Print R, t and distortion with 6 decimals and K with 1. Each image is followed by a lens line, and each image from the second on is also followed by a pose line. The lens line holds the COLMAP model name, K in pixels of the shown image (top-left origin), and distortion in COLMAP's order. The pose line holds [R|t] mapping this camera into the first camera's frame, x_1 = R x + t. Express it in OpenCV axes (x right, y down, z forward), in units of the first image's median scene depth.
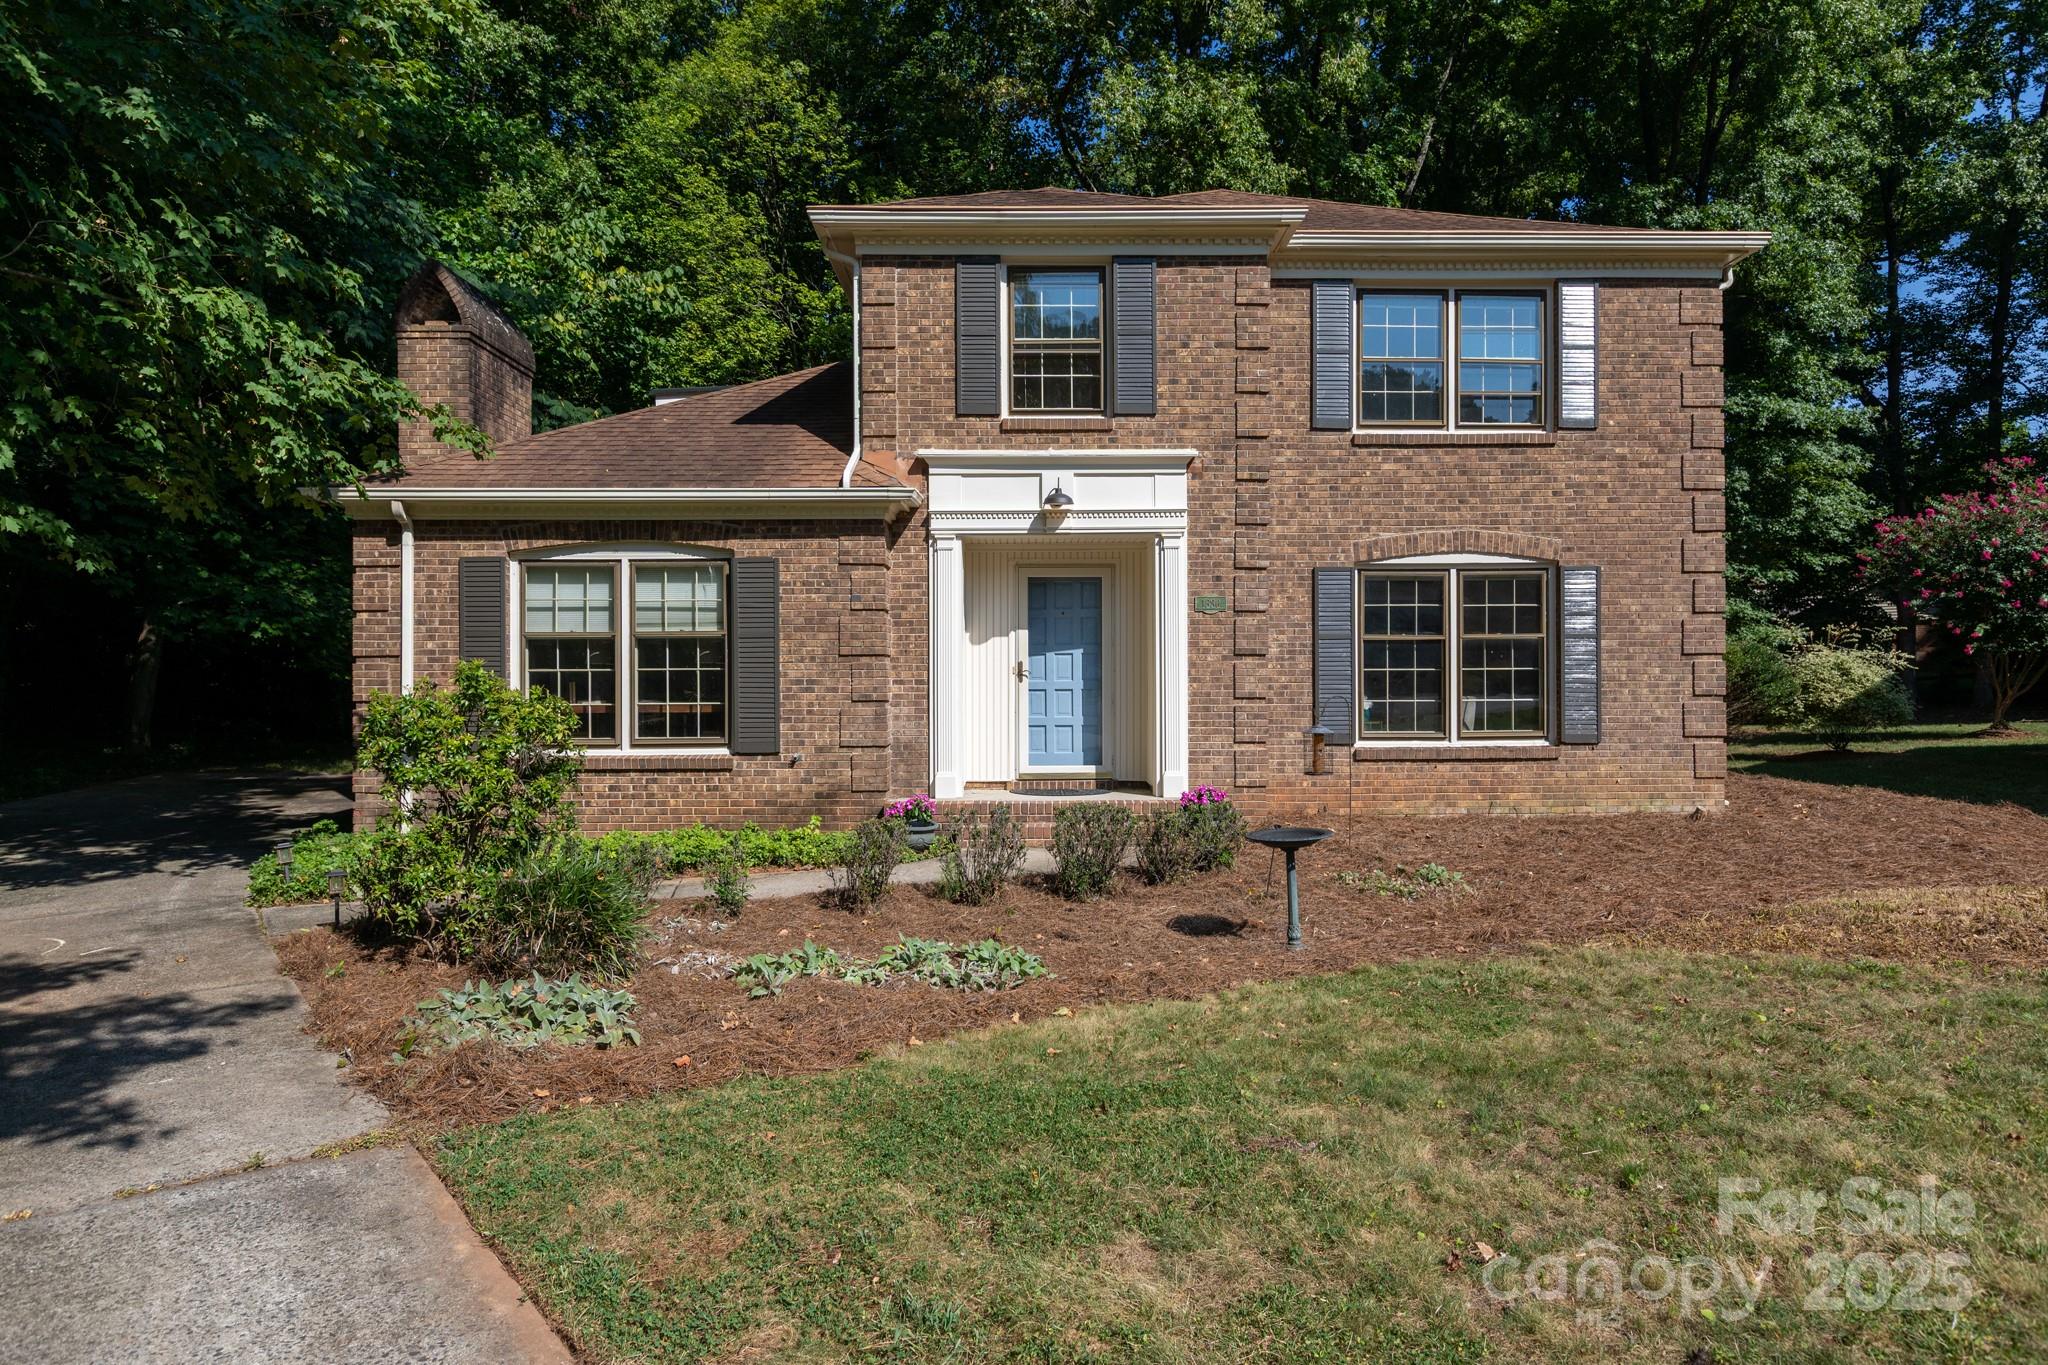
lens RADIAL K [[1233.7, 0, 1070.0], [0, 1233.7, 686.9], [0, 0, 1]] dist [-0.001181, -0.005479]
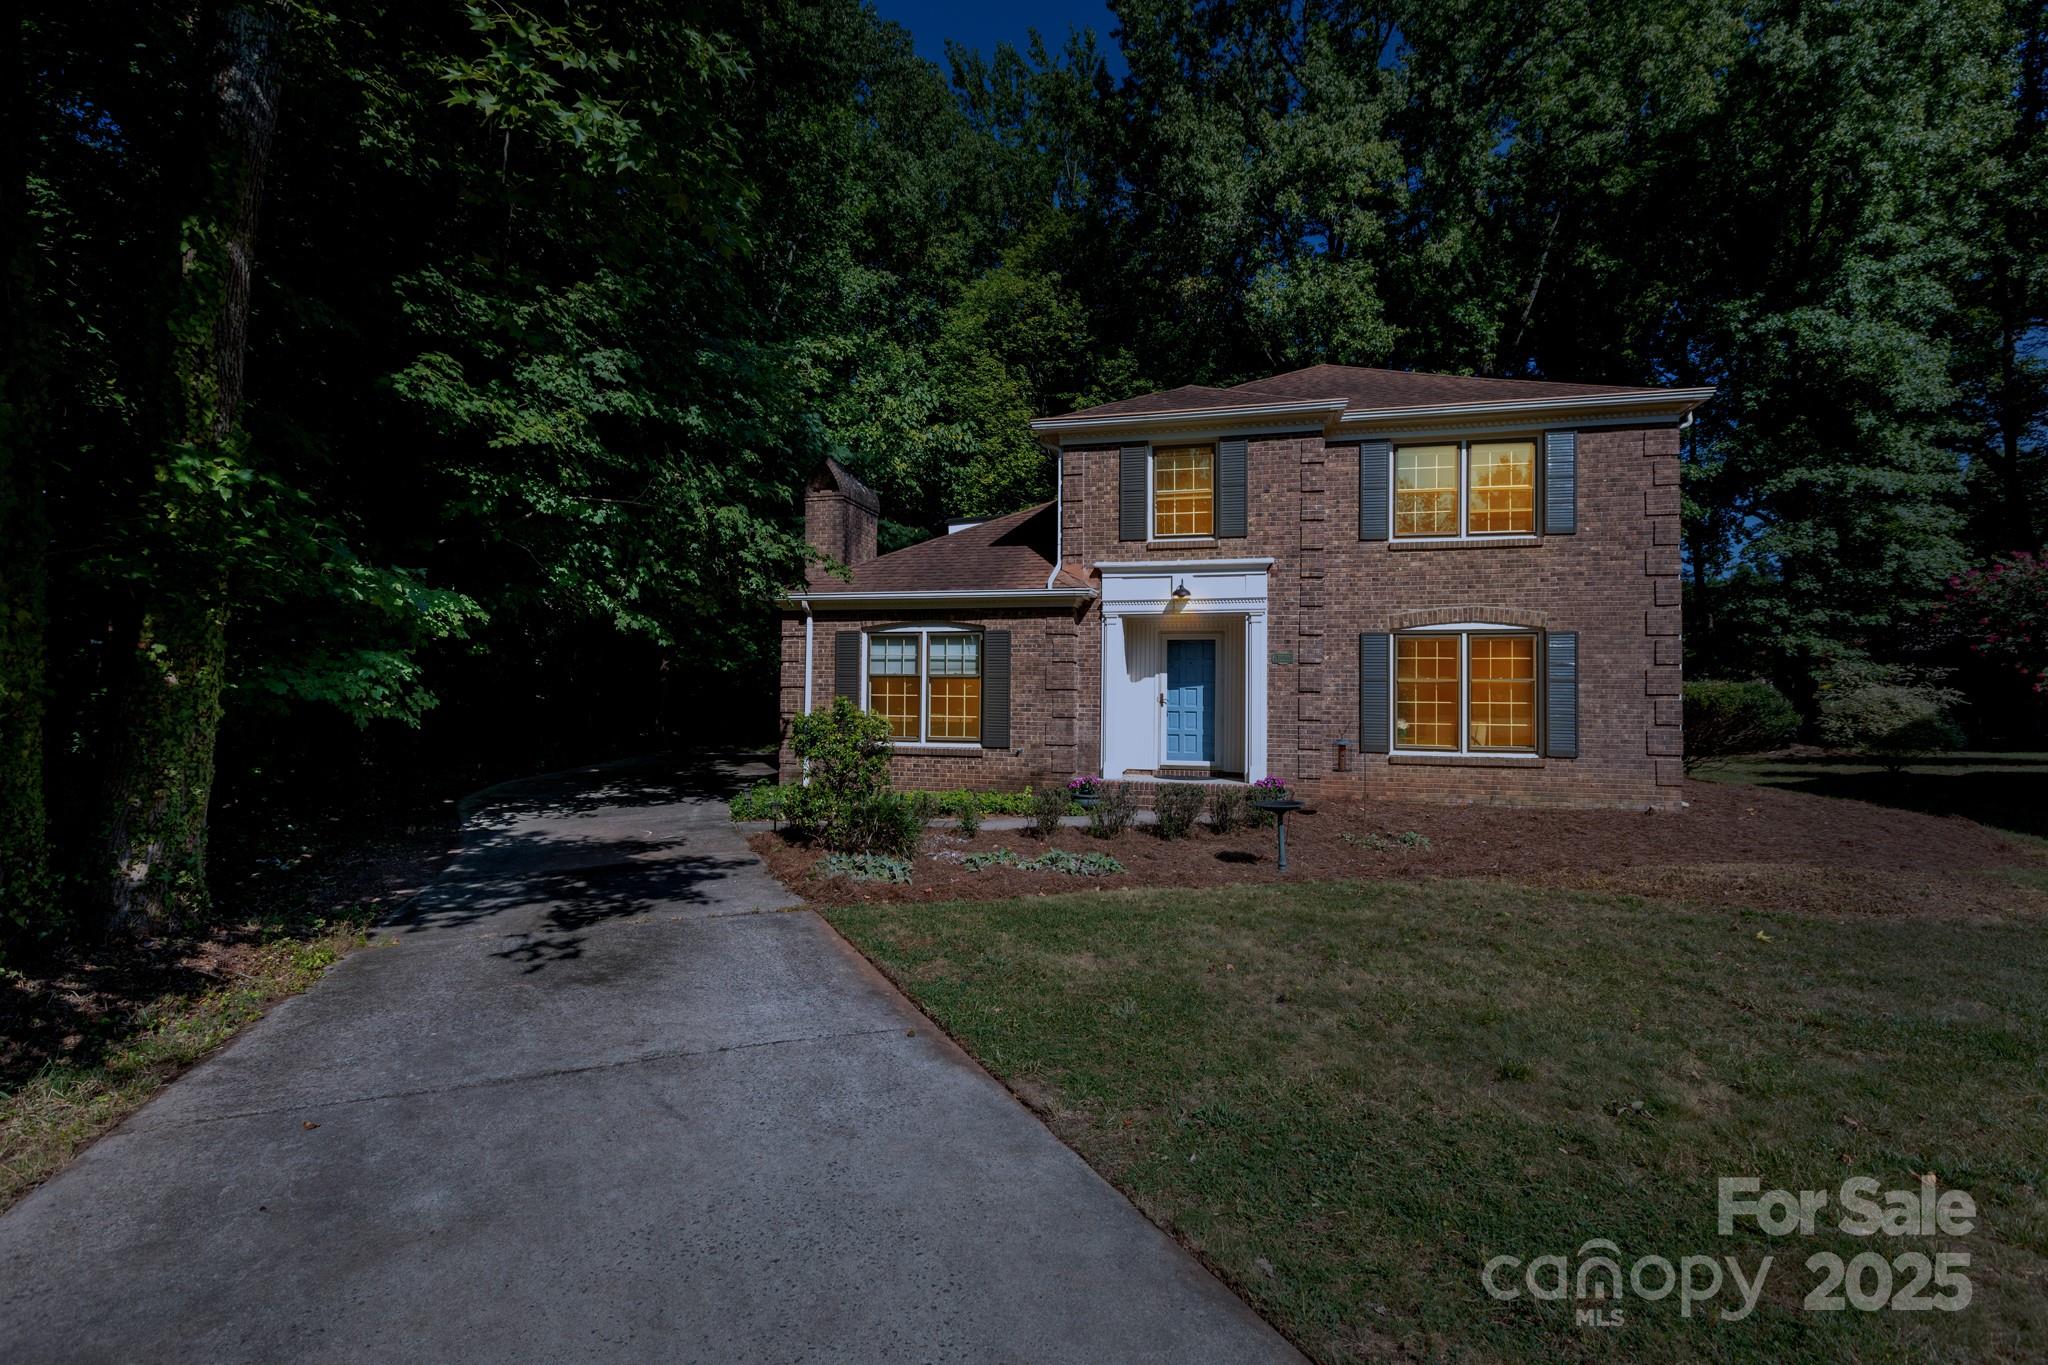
lens RADIAL K [[953.4, 0, 1012.2], [0, 953.4, 675.1], [0, 0, 1]] dist [0.002737, -0.000227]
pose [[0.962787, 0.008130, -0.270138, 0.110852], [-0.015047, 0.999610, -0.023545, -0.013427], [0.269841, 0.026733, 0.962534, -0.231875]]
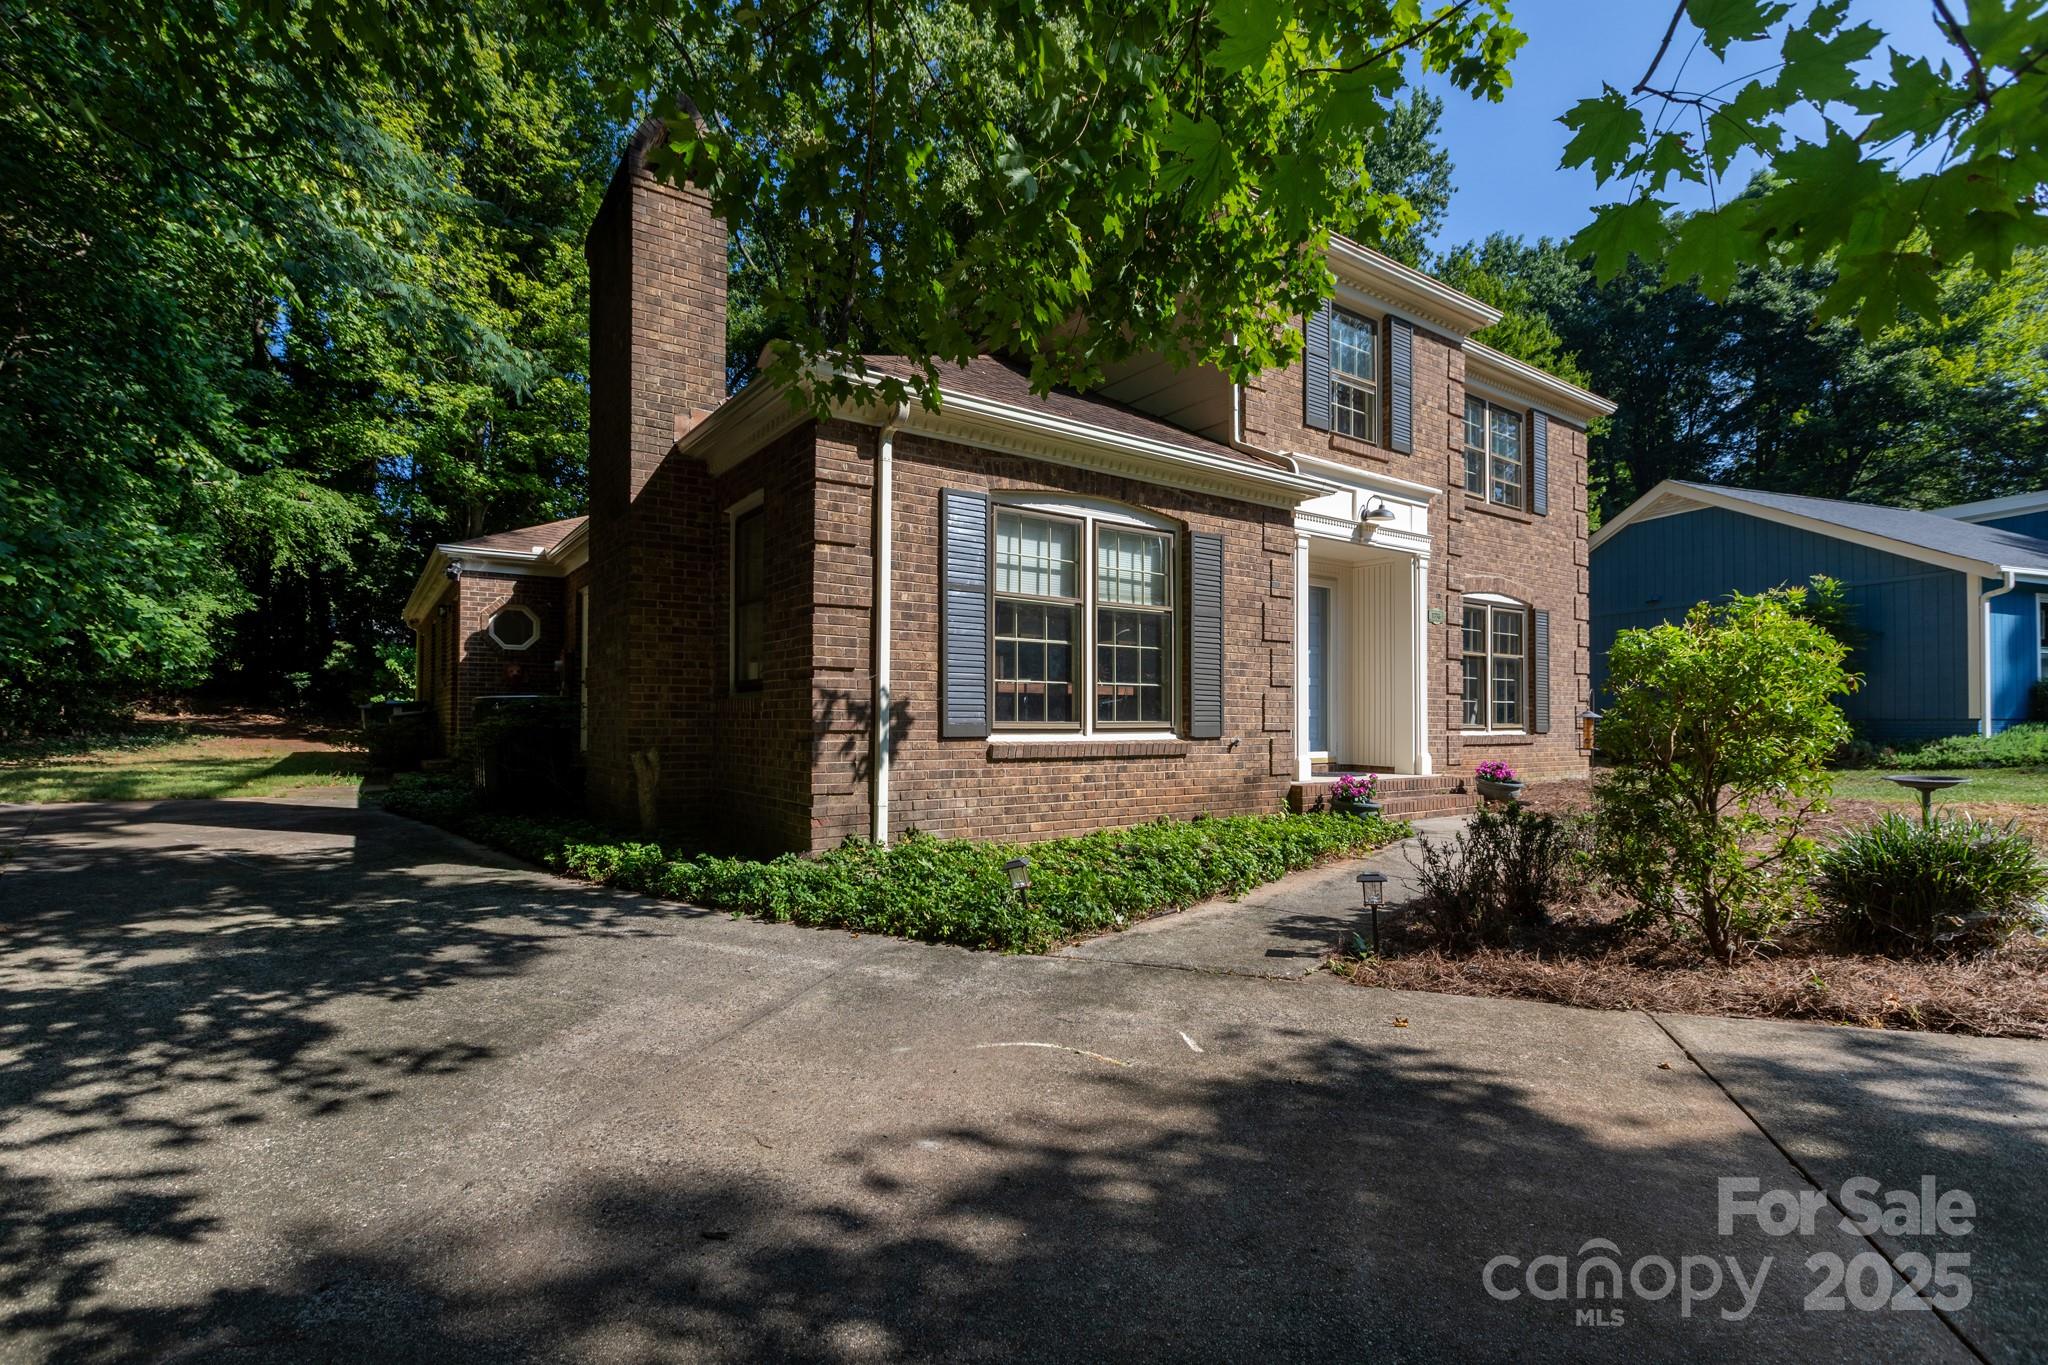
lens RADIAL K [[953.4, 0, 1027.5], [0, 953.4, 699.4], [0, 0, 1]] dist [0.002737, -0.000227]
pose [[0.822429, 0.019321, 0.568539, -0.759651], [-0.006333, 0.999672, -0.024812, 0.041777], [-0.568832, 0.016805, 0.822282, 0.455588]]
